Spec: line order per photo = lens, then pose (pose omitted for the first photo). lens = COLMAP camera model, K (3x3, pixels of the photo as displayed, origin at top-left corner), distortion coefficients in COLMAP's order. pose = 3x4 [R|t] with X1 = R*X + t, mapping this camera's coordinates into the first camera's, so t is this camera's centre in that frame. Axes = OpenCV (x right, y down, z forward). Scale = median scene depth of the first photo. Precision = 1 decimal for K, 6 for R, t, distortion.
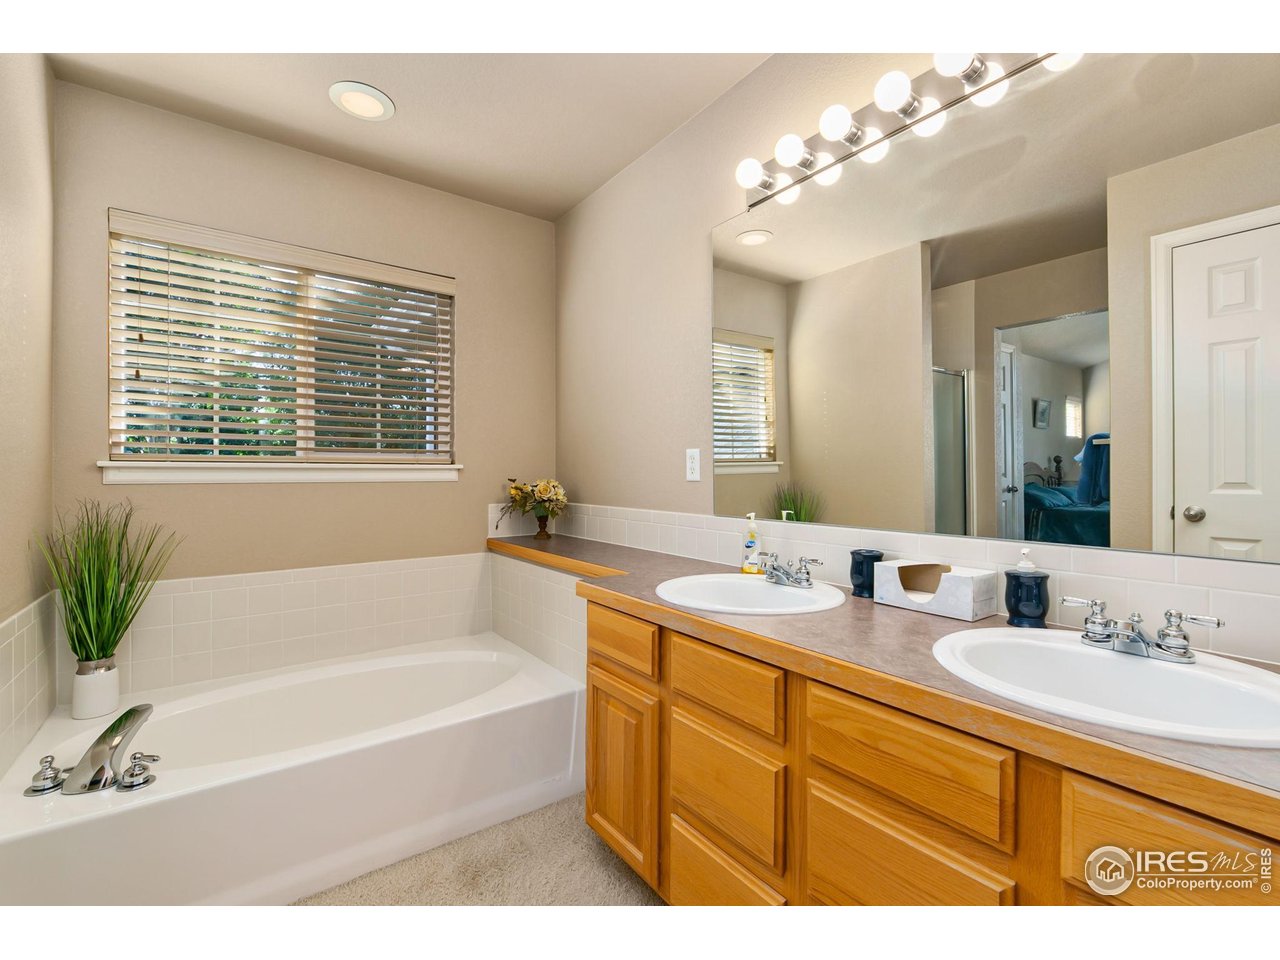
lens RADIAL K [[554.4, 0, 628.3], [0, 554.4, 474.5], [0, 0, 1]] dist [-0.004586, -0.001876]
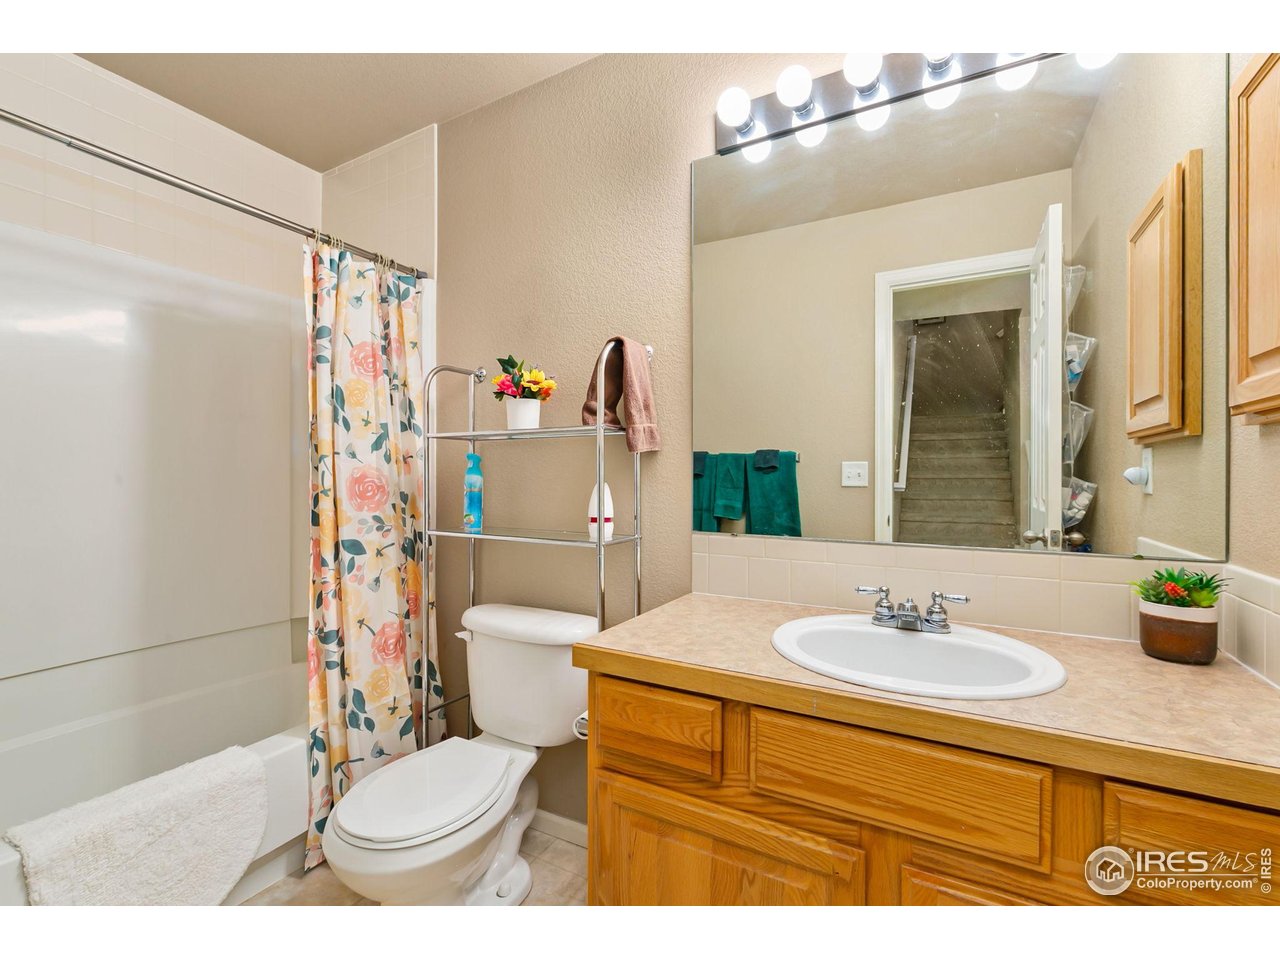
lens RADIAL K [[554.4, 0, 649.2], [0, 554.4, 490.7], [0, 0, 1]] dist [-0.004586, -0.001876]
pose [[0.907573, -0.003015, 0.419884, -0.152951], [-0.004517, 0.999846, 0.016943, 0.003387], [-0.419871, -0.017273, 0.907420, 0.196706]]
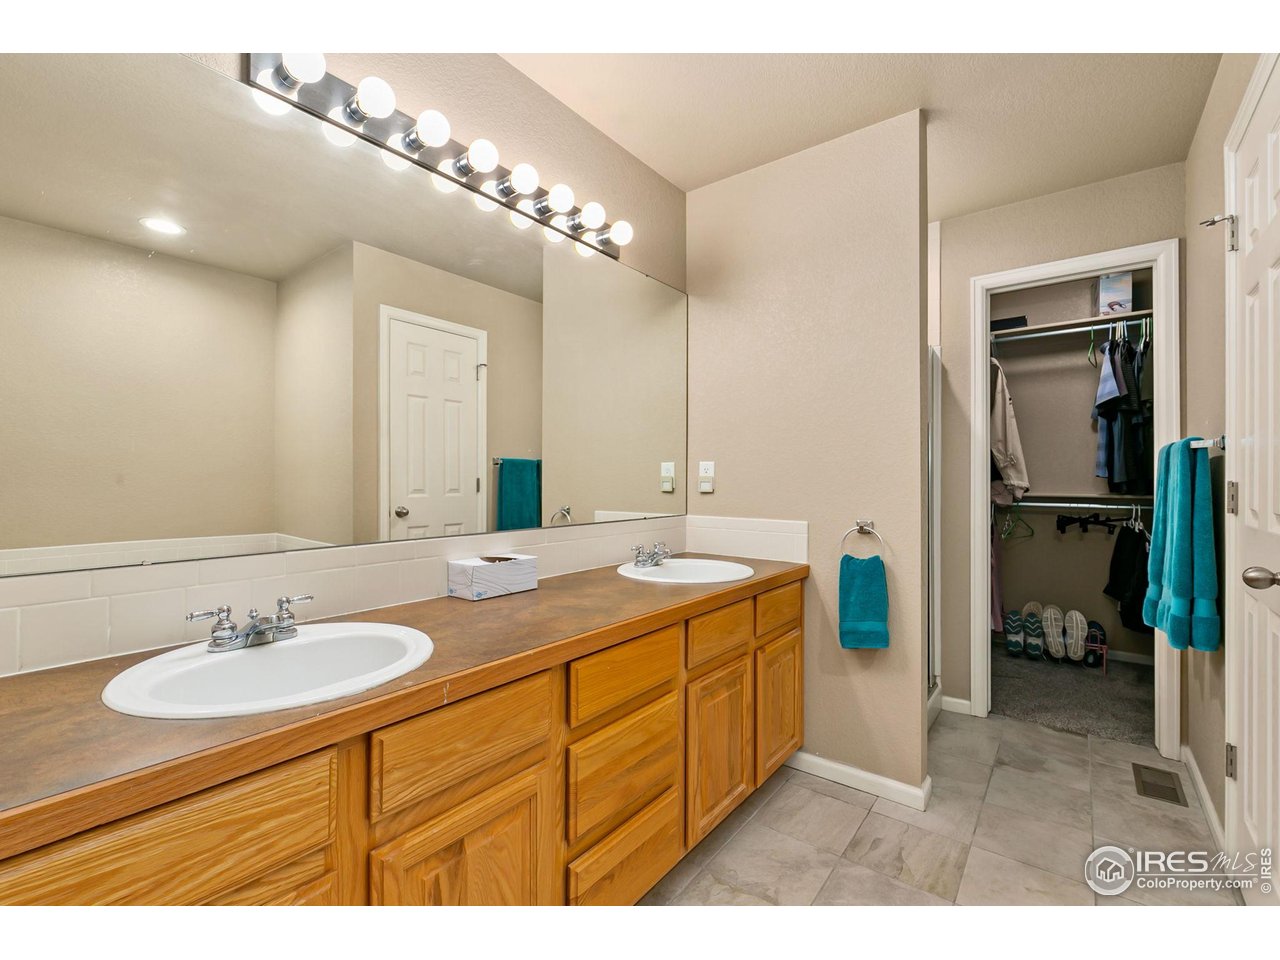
lens RADIAL K [[554.4, 0, 644.7], [0, 554.4, 469.5], [0, 0, 1]] dist [-0.004586, -0.001876]
pose [[-0.264144, 0.018986, 0.964296, -0.536075], [0.009982, 0.999806, -0.016950, -0.009204], [-0.964432, 0.005149, -0.264282, 0.729793]]
